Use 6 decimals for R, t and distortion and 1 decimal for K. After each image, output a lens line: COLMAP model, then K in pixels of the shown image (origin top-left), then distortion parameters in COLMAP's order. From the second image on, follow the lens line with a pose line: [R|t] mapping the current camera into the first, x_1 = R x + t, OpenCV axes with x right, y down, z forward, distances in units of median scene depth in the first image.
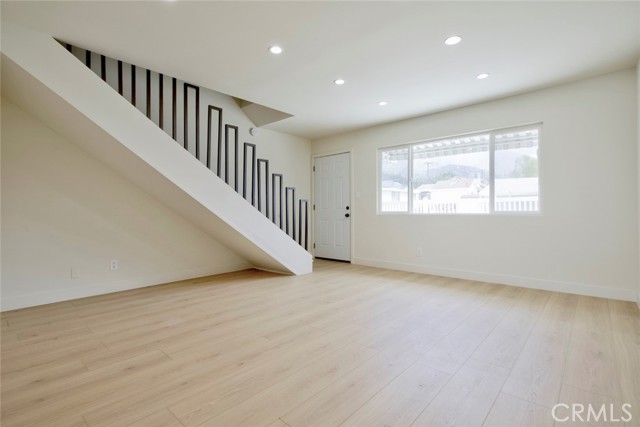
lens RADIAL K [[310.9, 0, 318.8], [0, 310.9, 209.0], [0, 0, 1]] dist [-0.000932, -0.000262]
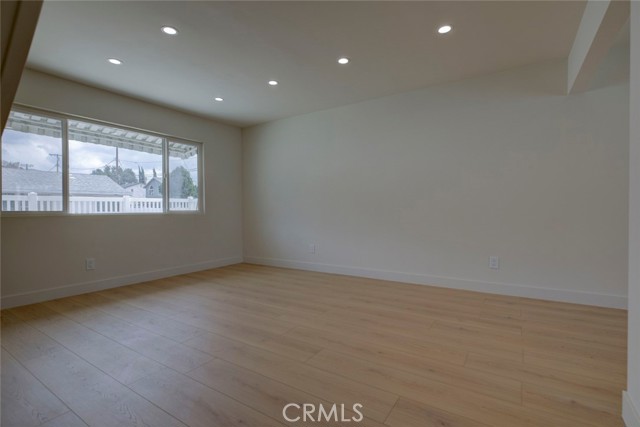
lens RADIAL K [[310.9, 0, 318.8], [0, 310.9, 209.0], [0, 0, 1]] dist [-0.000932, -0.000262]
pose [[-0.173421, 0.008017, 0.984815, -0.567932], [0.000328, 0.999967, -0.008083, 0.010104], [-0.984848, -0.001079, -0.173418, 0.629662]]
